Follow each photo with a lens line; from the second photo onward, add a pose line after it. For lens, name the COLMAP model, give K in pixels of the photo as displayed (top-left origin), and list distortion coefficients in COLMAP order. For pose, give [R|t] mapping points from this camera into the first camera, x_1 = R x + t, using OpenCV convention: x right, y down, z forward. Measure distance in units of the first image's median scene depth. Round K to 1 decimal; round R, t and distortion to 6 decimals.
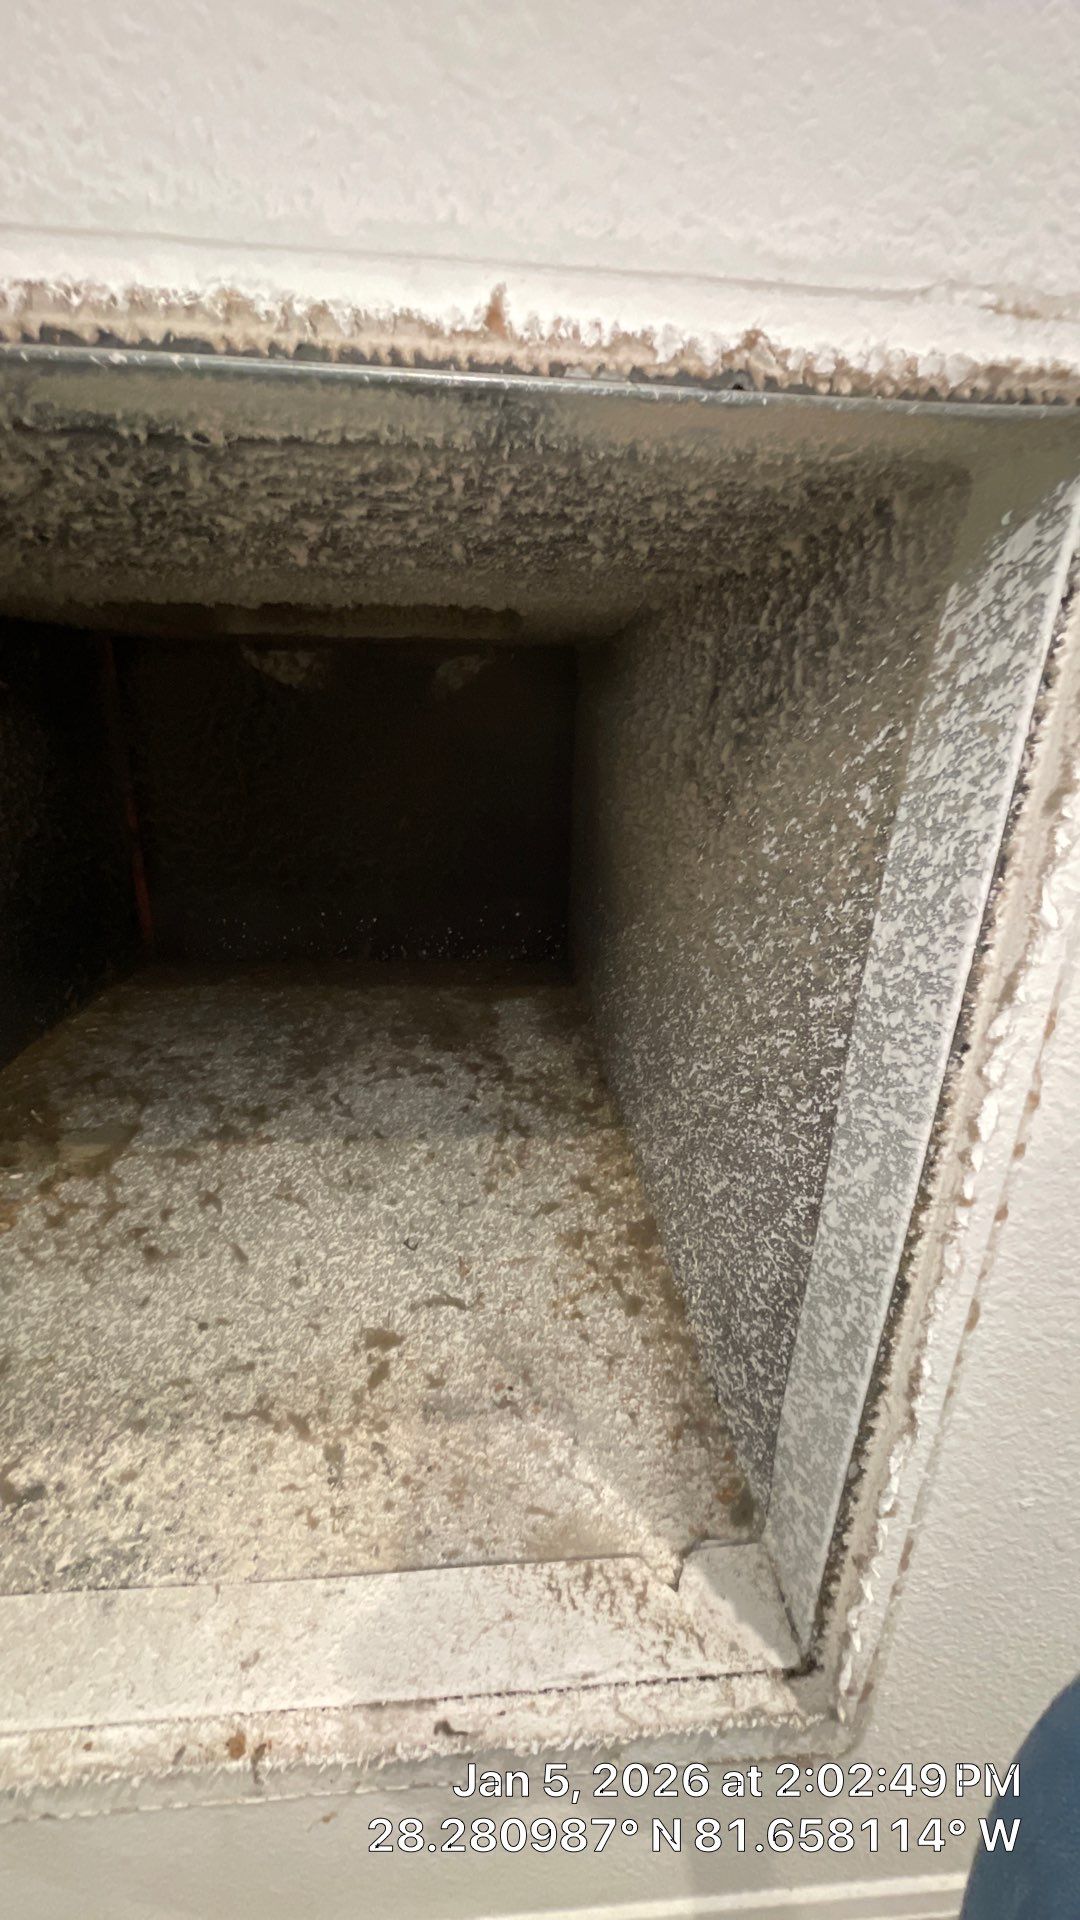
lens RADIAL K [[777.9, 0, 542.2], [0, 777.9, 958.6], [0, 0, 1]] dist [-0.001950, 0.000052]
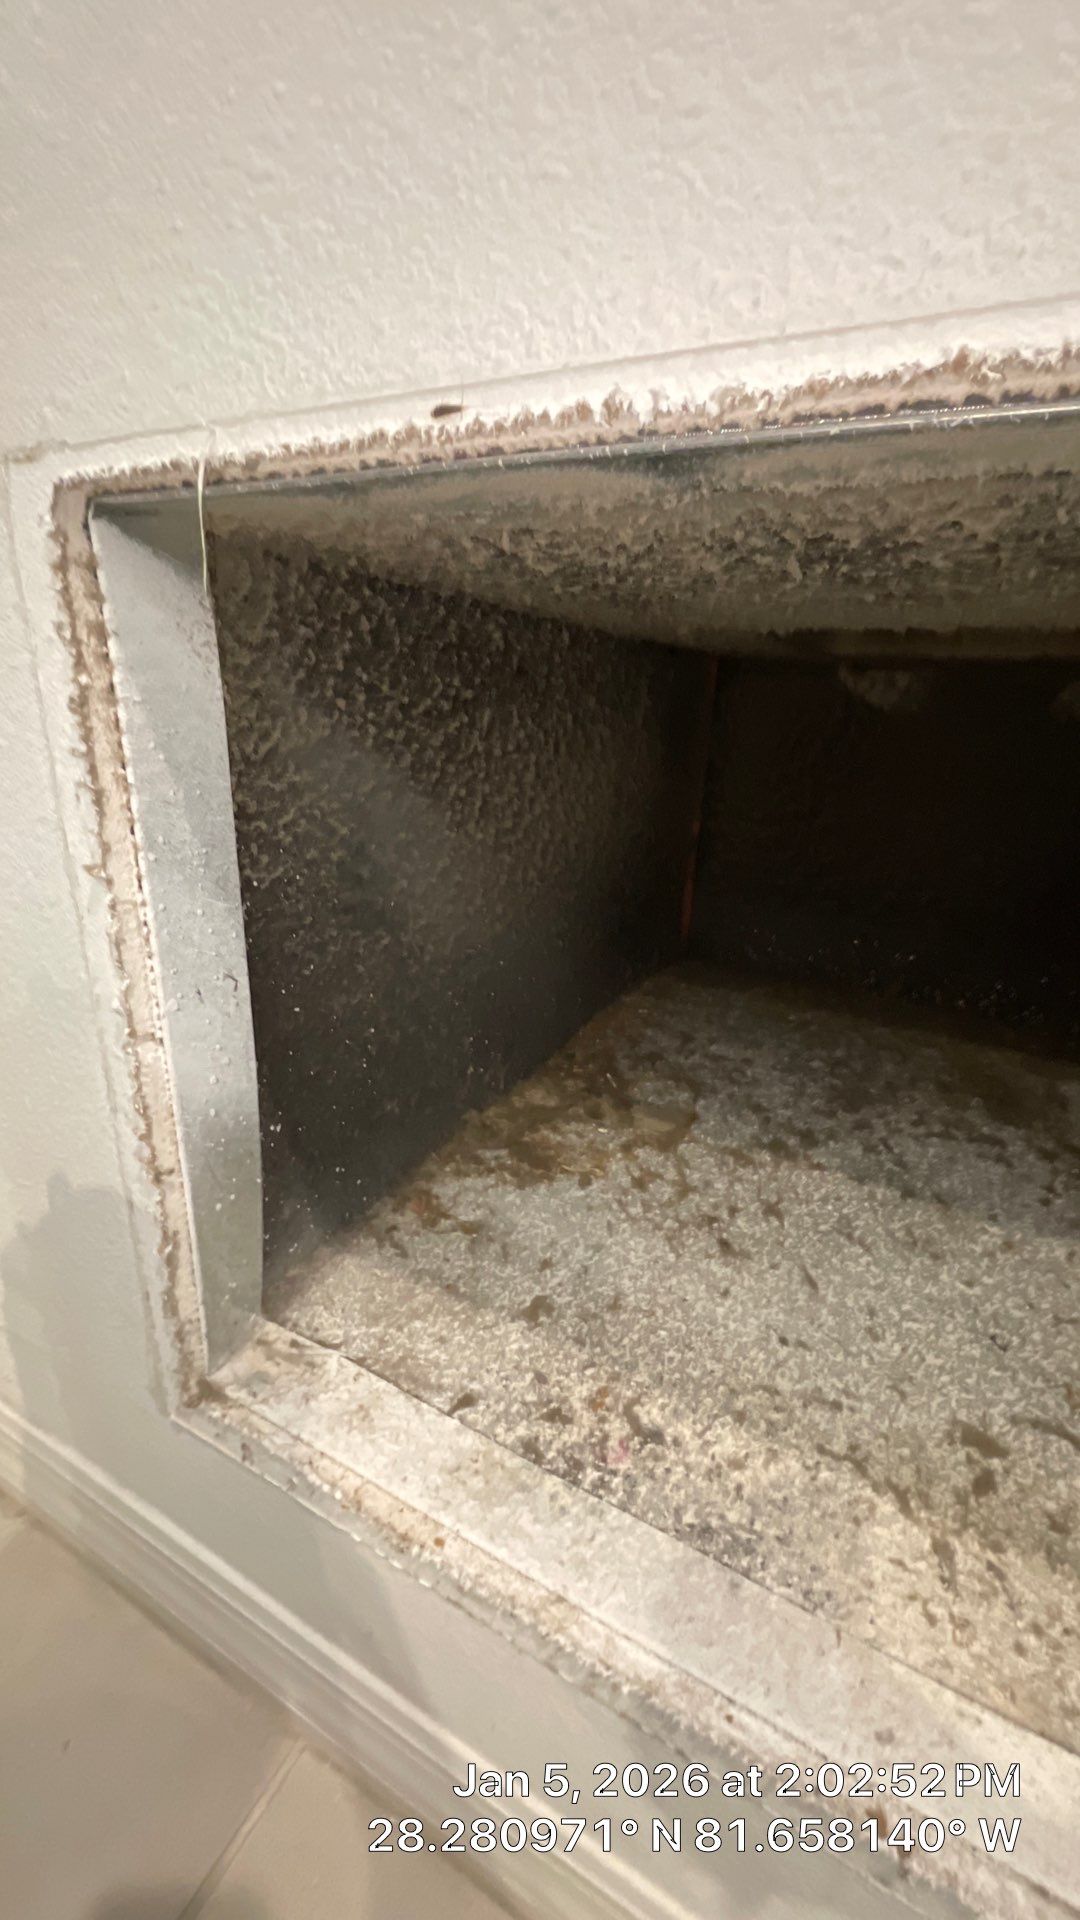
lens RADIAL K [[777.9, 0, 543.8], [0, 777.9, 957.4], [0, 0, 1]] dist [-0.001950, 0.000052]
pose [[0.843967, 0.188393, -0.502223, -0.317009], [-0.196249, 0.979827, 0.037763, 0.004967], [0.499205, 0.066690, 0.863913, -0.076402]]
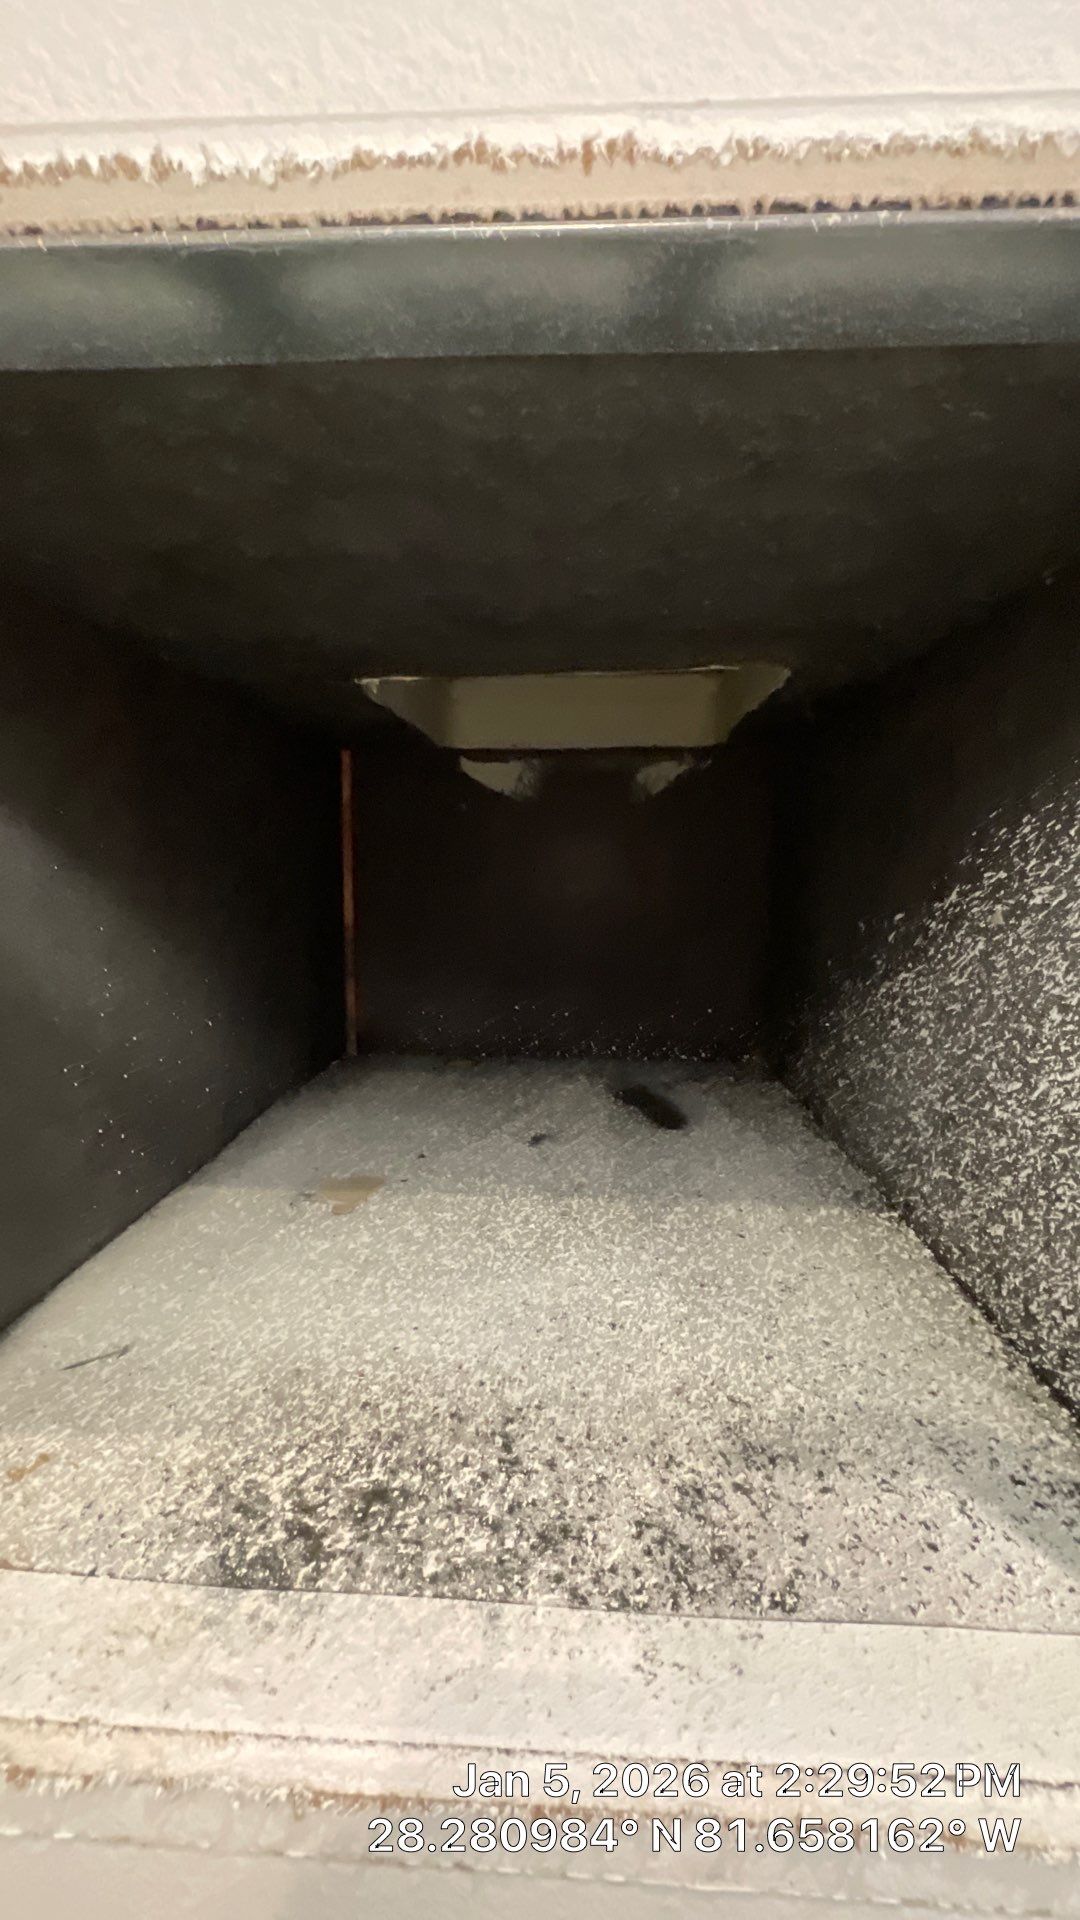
lens RADIAL K [[777.9, 0, 542.5], [0, 777.9, 957.0], [0, 0, 1]] dist [-0.001950, 0.000052]
pose [[0.991300, -0.001978, -0.131606, -0.300474], [-0.024763, 0.979228, -0.201245, 0.214509], [0.129271, 0.202753, 0.970660, 0.002690]]
